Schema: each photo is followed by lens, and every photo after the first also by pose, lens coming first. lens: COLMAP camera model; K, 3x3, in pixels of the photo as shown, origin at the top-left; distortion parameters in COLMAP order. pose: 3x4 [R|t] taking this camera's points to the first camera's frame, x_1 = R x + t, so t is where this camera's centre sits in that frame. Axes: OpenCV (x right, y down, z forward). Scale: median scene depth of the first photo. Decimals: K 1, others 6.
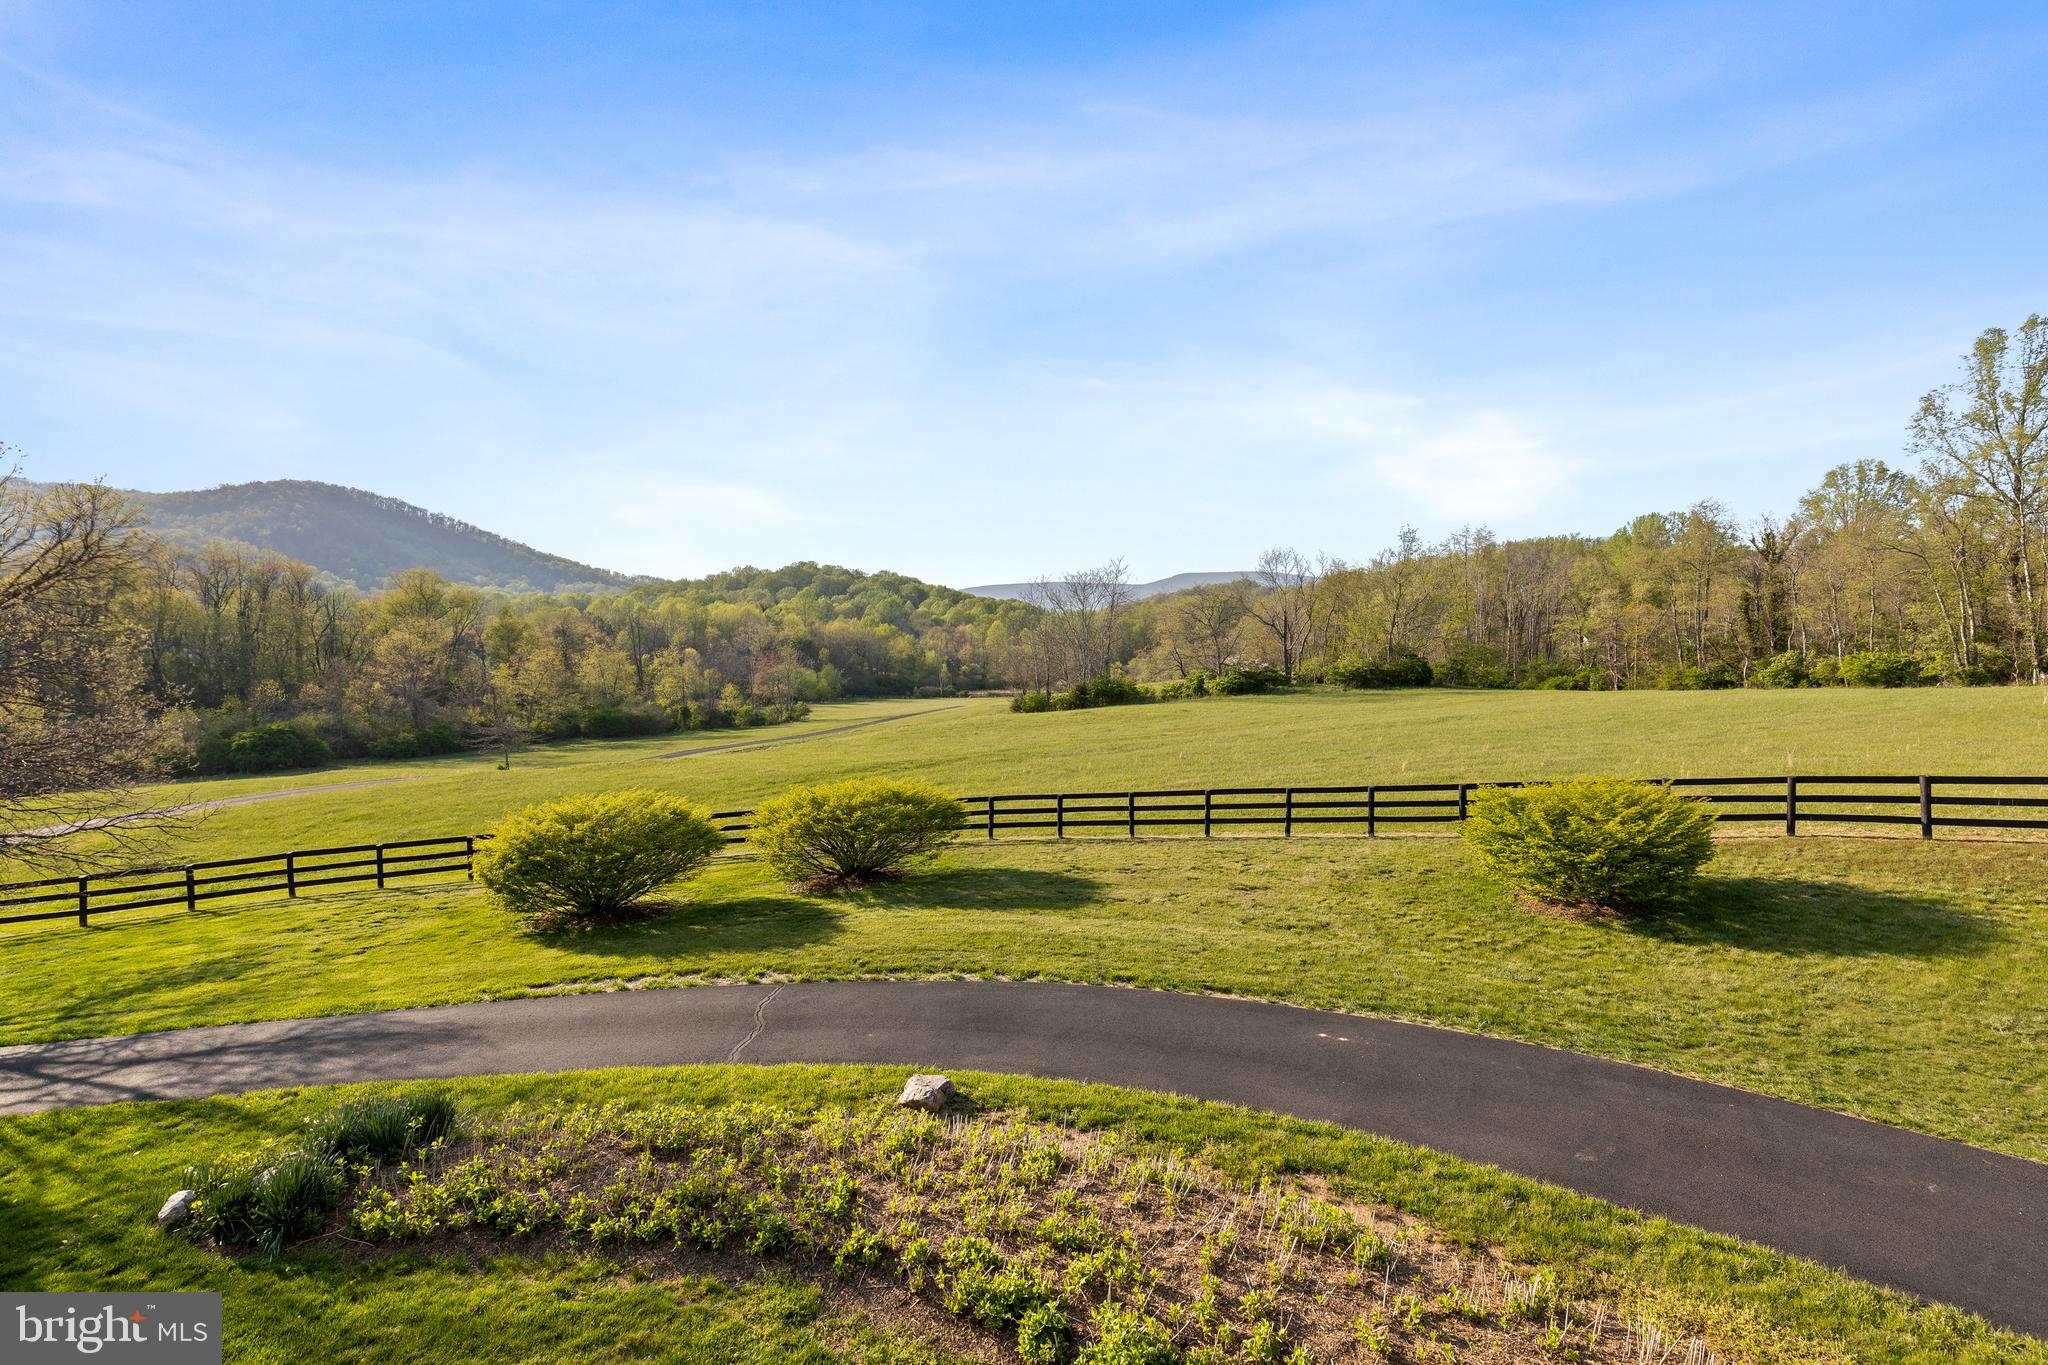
lens RADIAL K [[939.6, 0, 1017.4], [0, 939.6, 678.4], [0, 0, 1]] dist [0.005425, -0.000737]
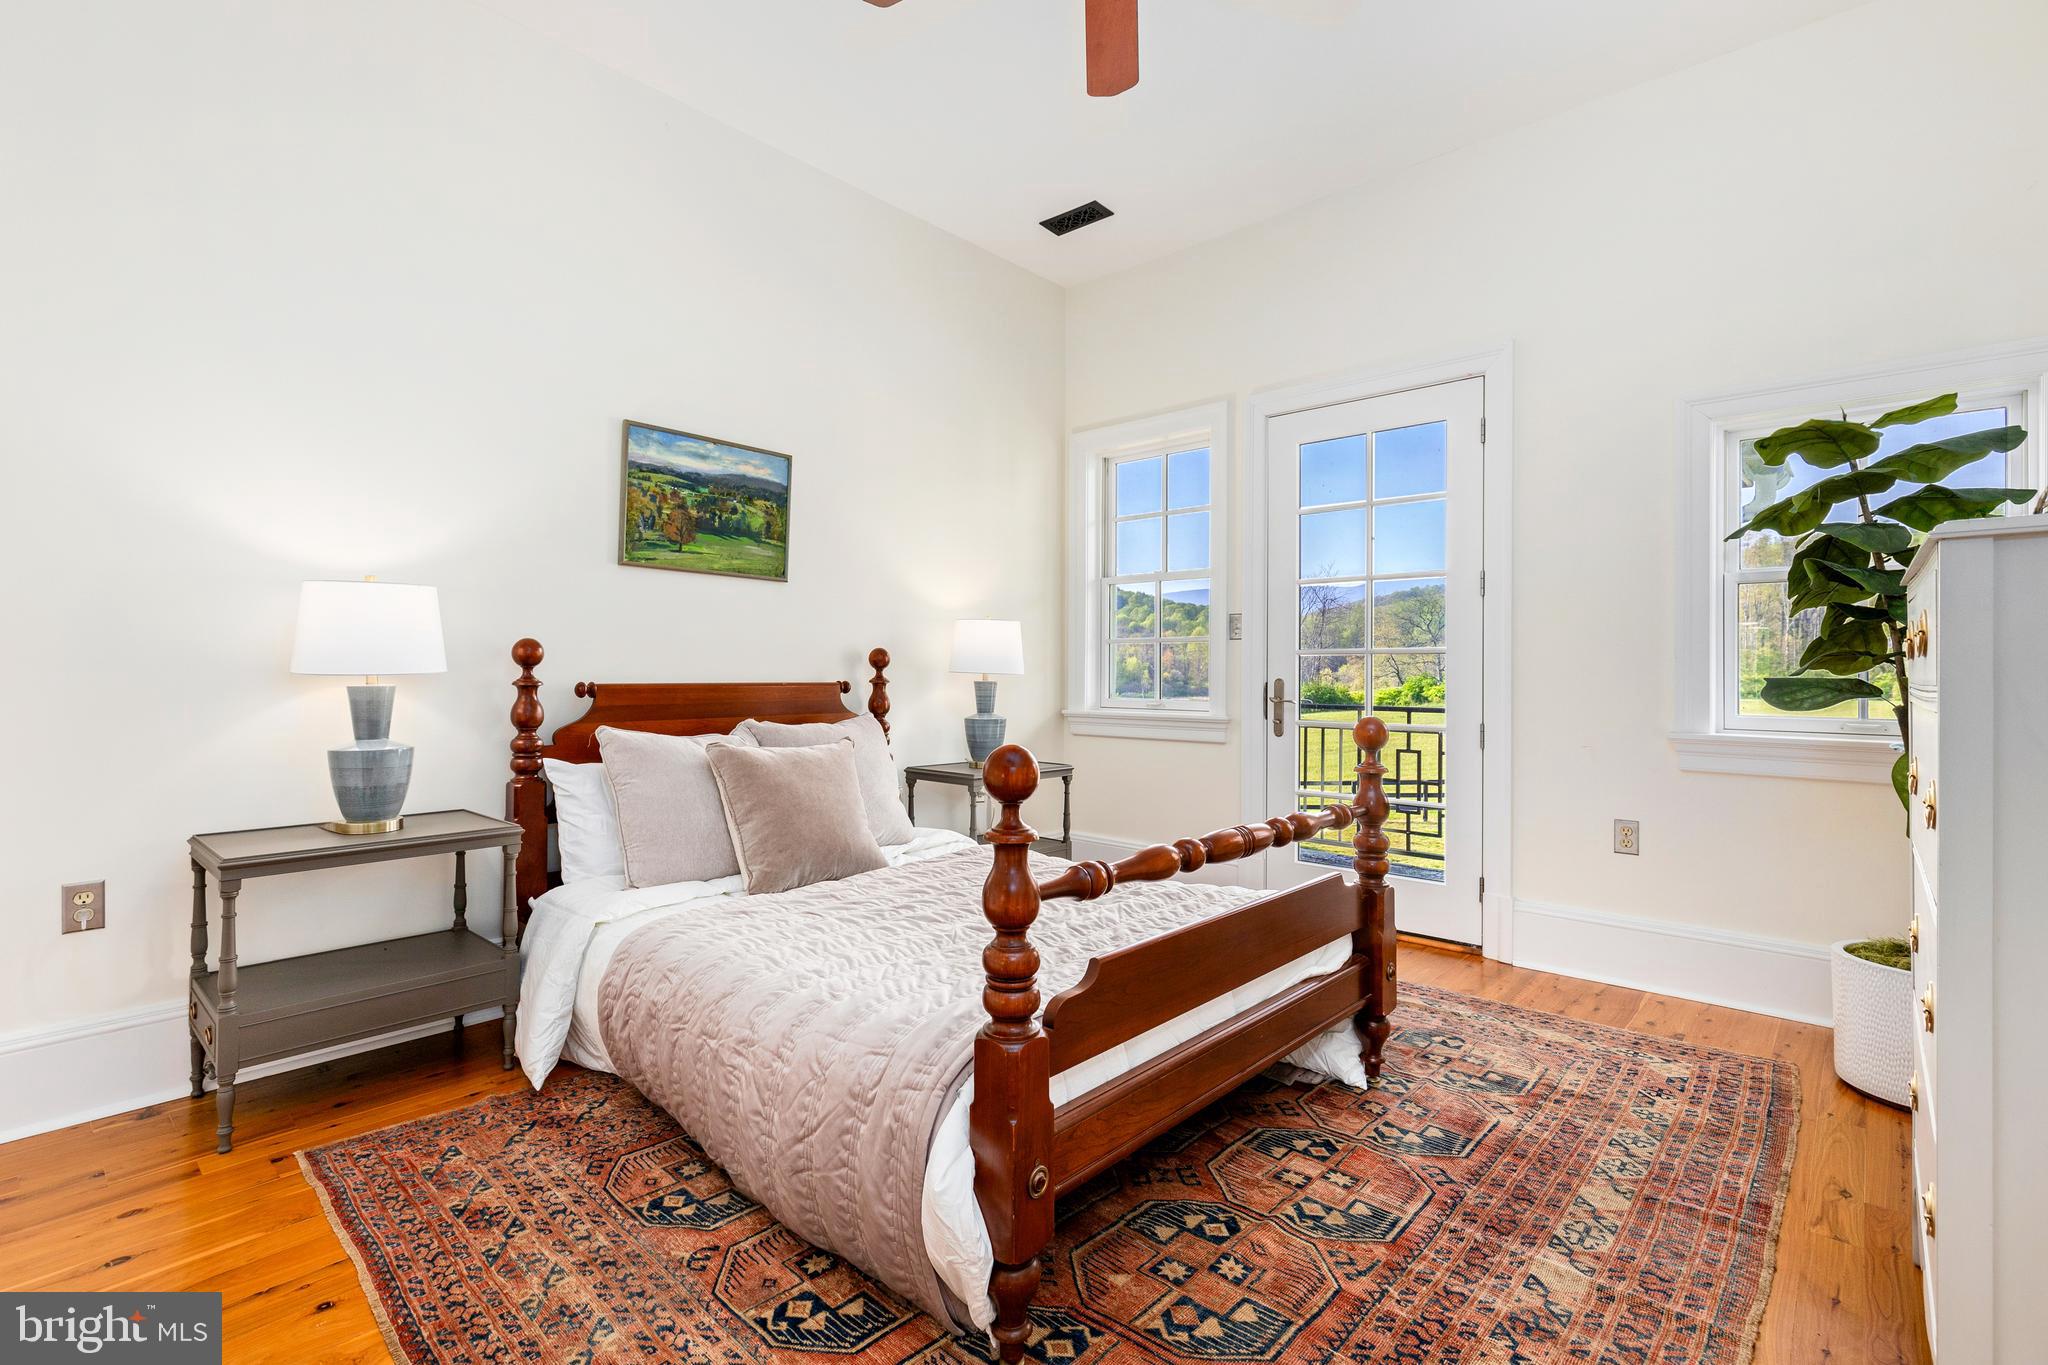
lens RADIAL K [[939.6, 0, 1015.0], [0, 939.6, 677.2], [0, 0, 1]] dist [0.005425, -0.000737]
pose [[0.977422, 0.001960, -0.211287, -0.040834], [-0.003783, 0.999959, -0.008222, 0.004782], [0.211262, 0.008836, 0.977389, -0.213337]]
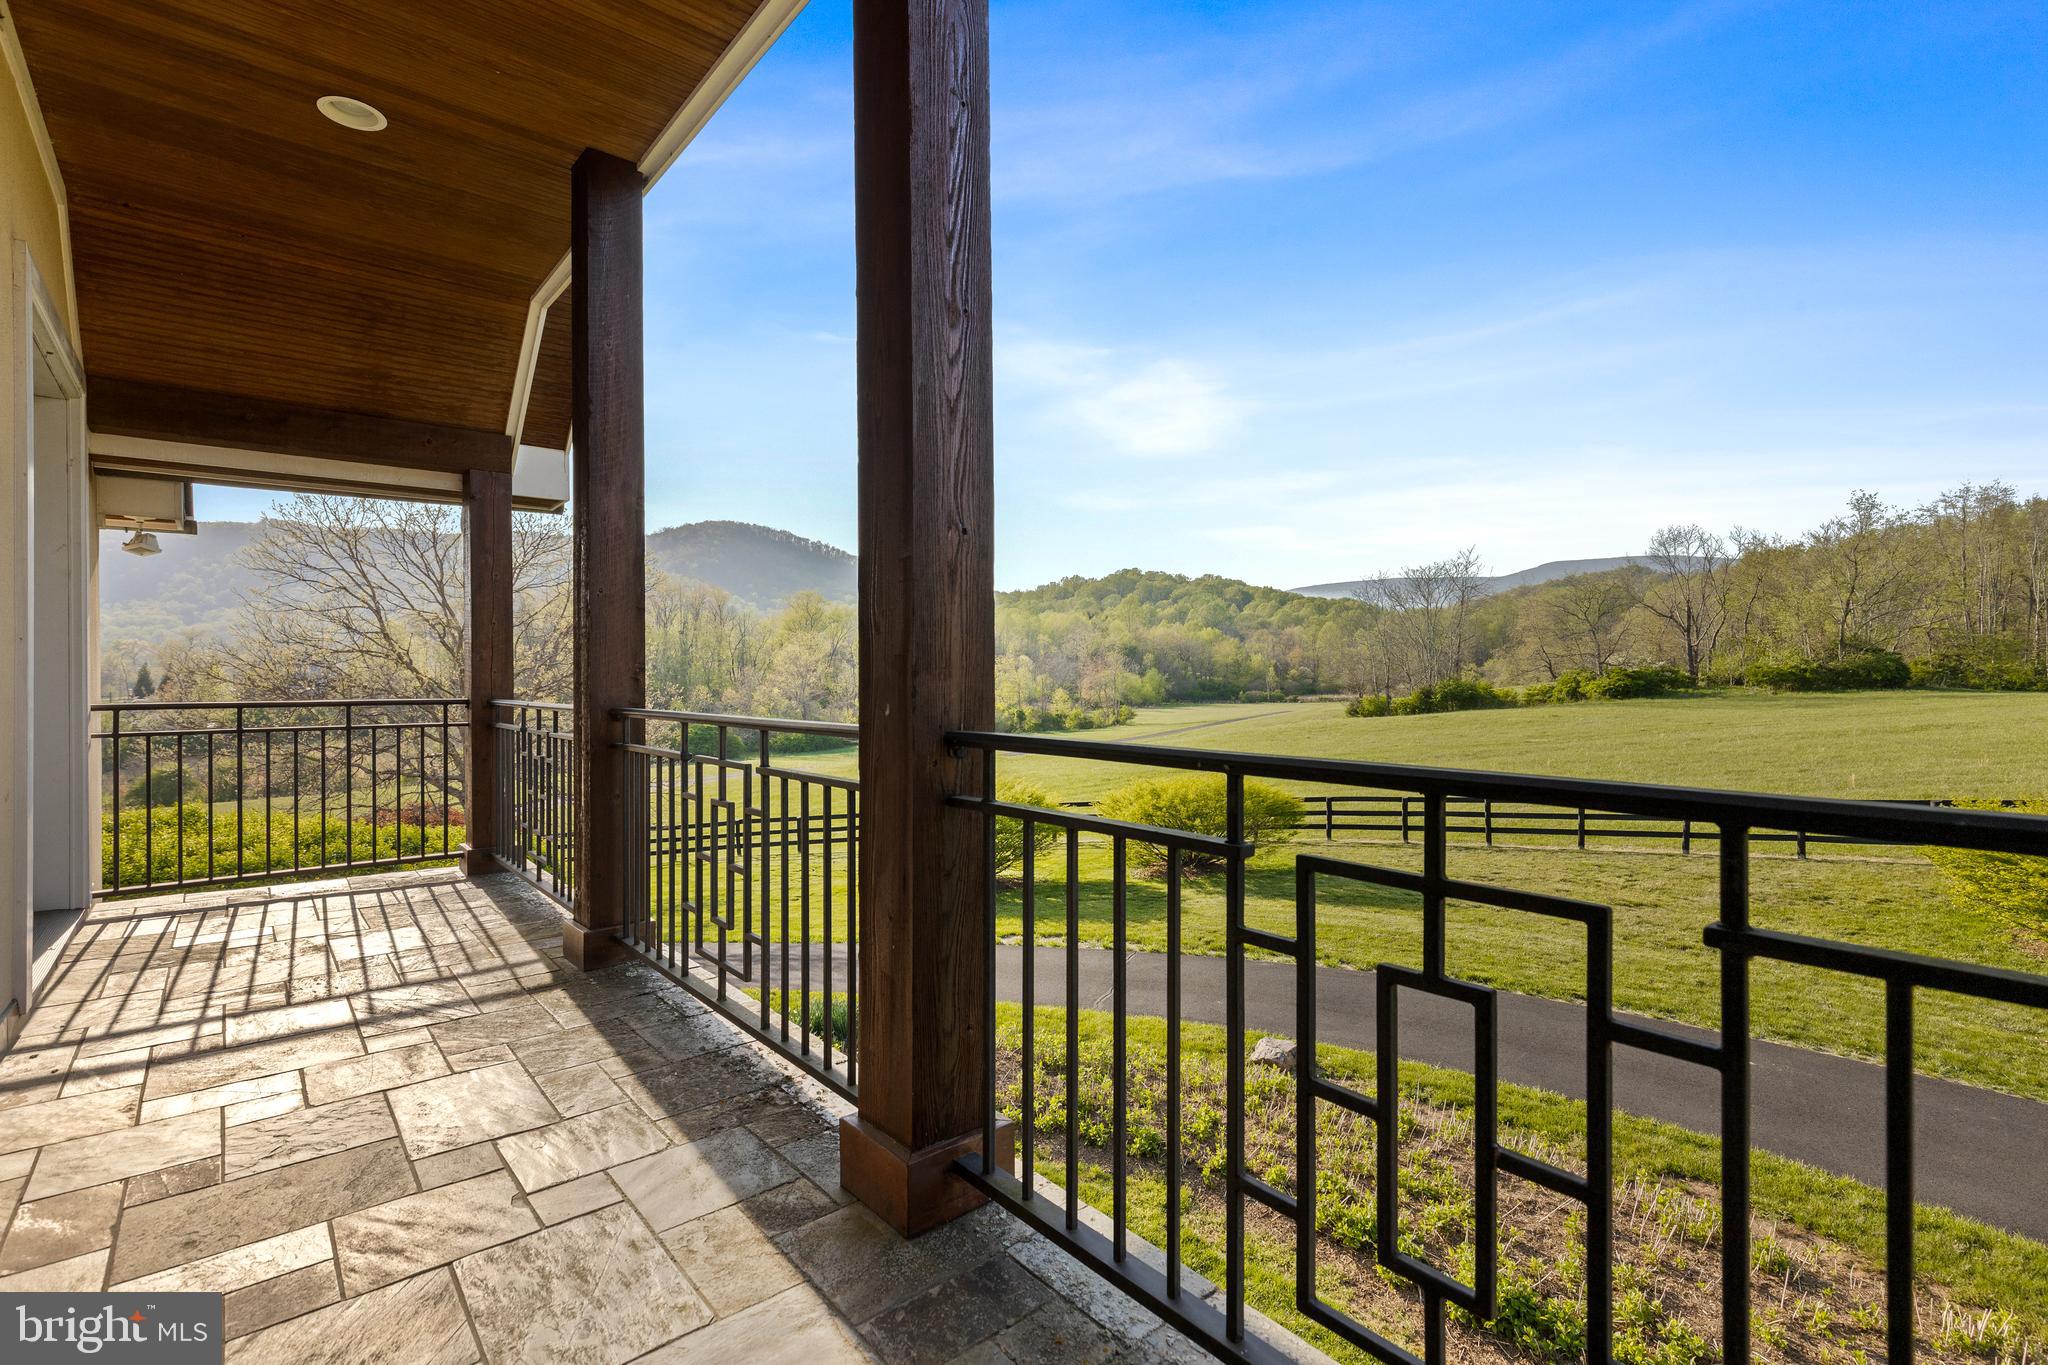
lens RADIAL K [[939.6, 0, 1007.6], [0, 939.6, 675.9], [0, 0, 1]] dist [0.005425, -0.000737]
pose [[0.939045, -0.007137, -0.343719, -0.004620], [0.004407, 0.999952, -0.008723, 0.005533], [0.343765, 0.006676, 0.939032, -0.044791]]
